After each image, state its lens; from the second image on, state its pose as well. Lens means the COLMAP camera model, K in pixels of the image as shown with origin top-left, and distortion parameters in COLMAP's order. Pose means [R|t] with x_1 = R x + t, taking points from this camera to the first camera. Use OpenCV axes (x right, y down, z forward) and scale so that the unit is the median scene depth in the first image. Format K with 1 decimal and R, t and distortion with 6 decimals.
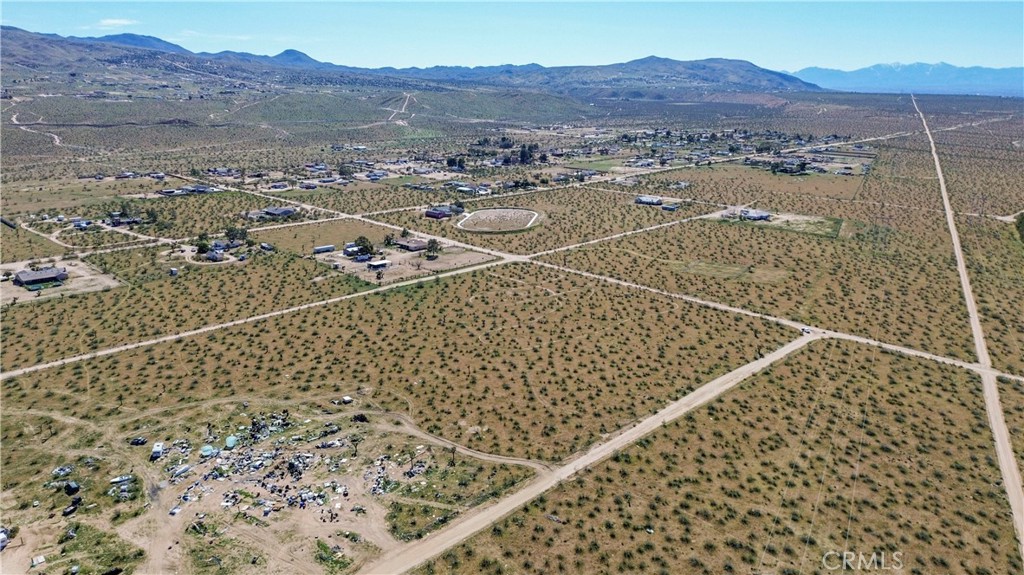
lens RADIAL K [[719.1, 0, 509.0], [0, 719.1, 287.8], [0, 0, 1]] dist [0.077005, -0.083742]
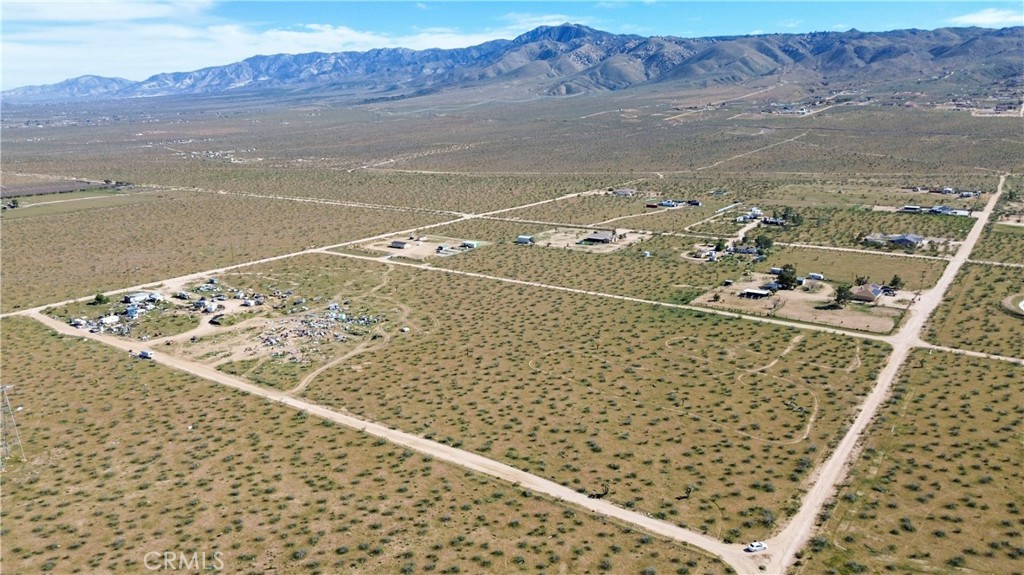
lens RADIAL K [[719.1, 0, 509.0], [0, 719.1, 287.8], [0, 0, 1]] dist [0.077005, -0.083742]
pose [[0.166783, 0.237529, -0.956955, 0.699599], [-0.253503, 0.948253, 0.191188, -0.147938], [0.952848, 0.210704, 0.218367, 0.555297]]
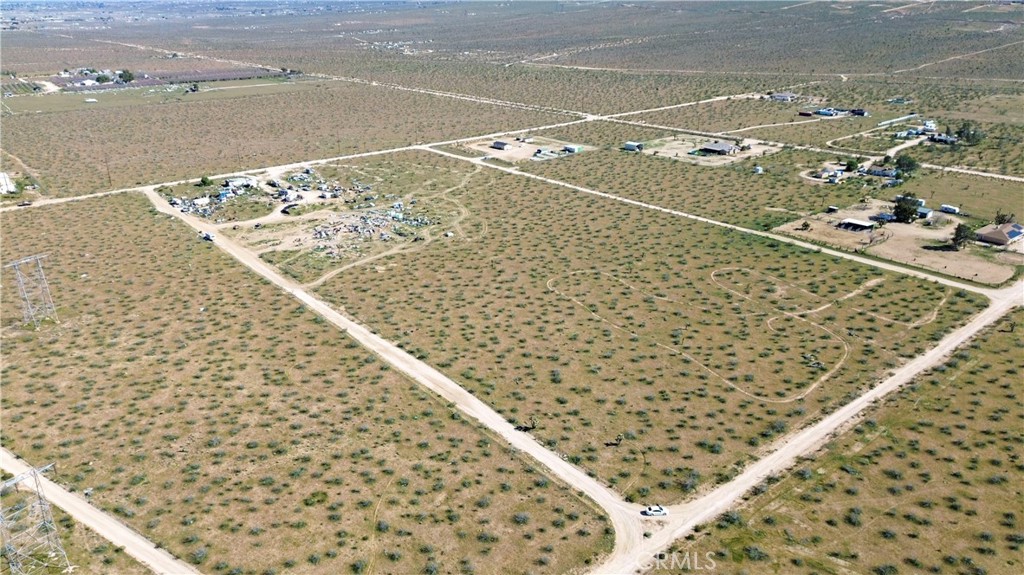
lens RADIAL K [[719.1, 0, 509.0], [0, 719.1, 287.8], [0, 0, 1]] dist [0.077005, -0.083742]
pose [[-0.096490, 0.368720, -0.924519, 0.667473], [-0.259965, 0.887276, 0.380999, -0.190522], [0.960785, 0.277105, 0.010241, 0.714017]]
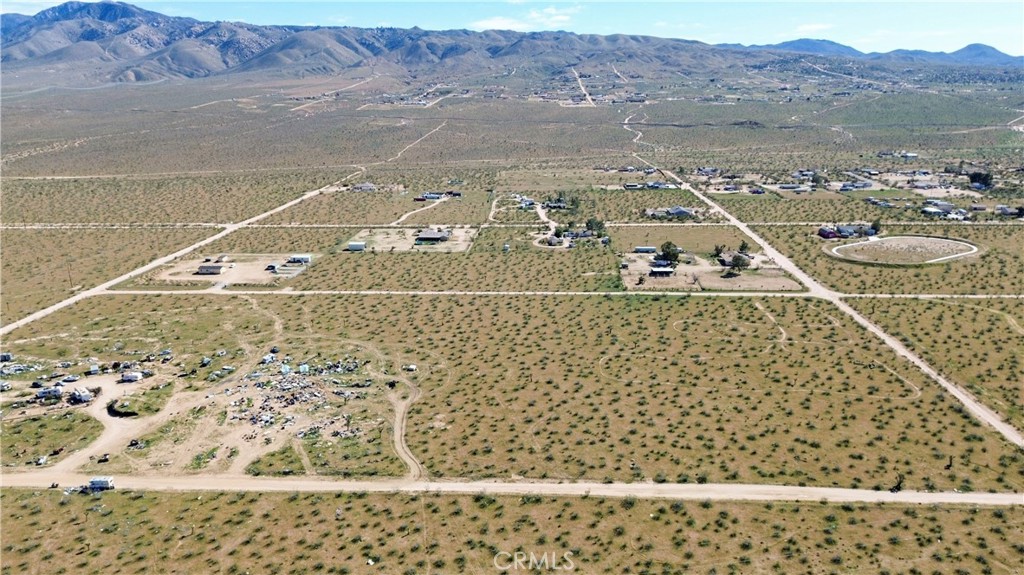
lens RADIAL K [[719.1, 0, 509.0], [0, 719.1, 287.8], [0, 0, 1]] dist [0.077005, -0.083742]
pose [[0.668044, 0.186579, -0.720351, 0.419733], [-0.188278, 0.978937, 0.078950, -0.053652], [0.719908, 0.082884, 0.689102, 0.208234]]
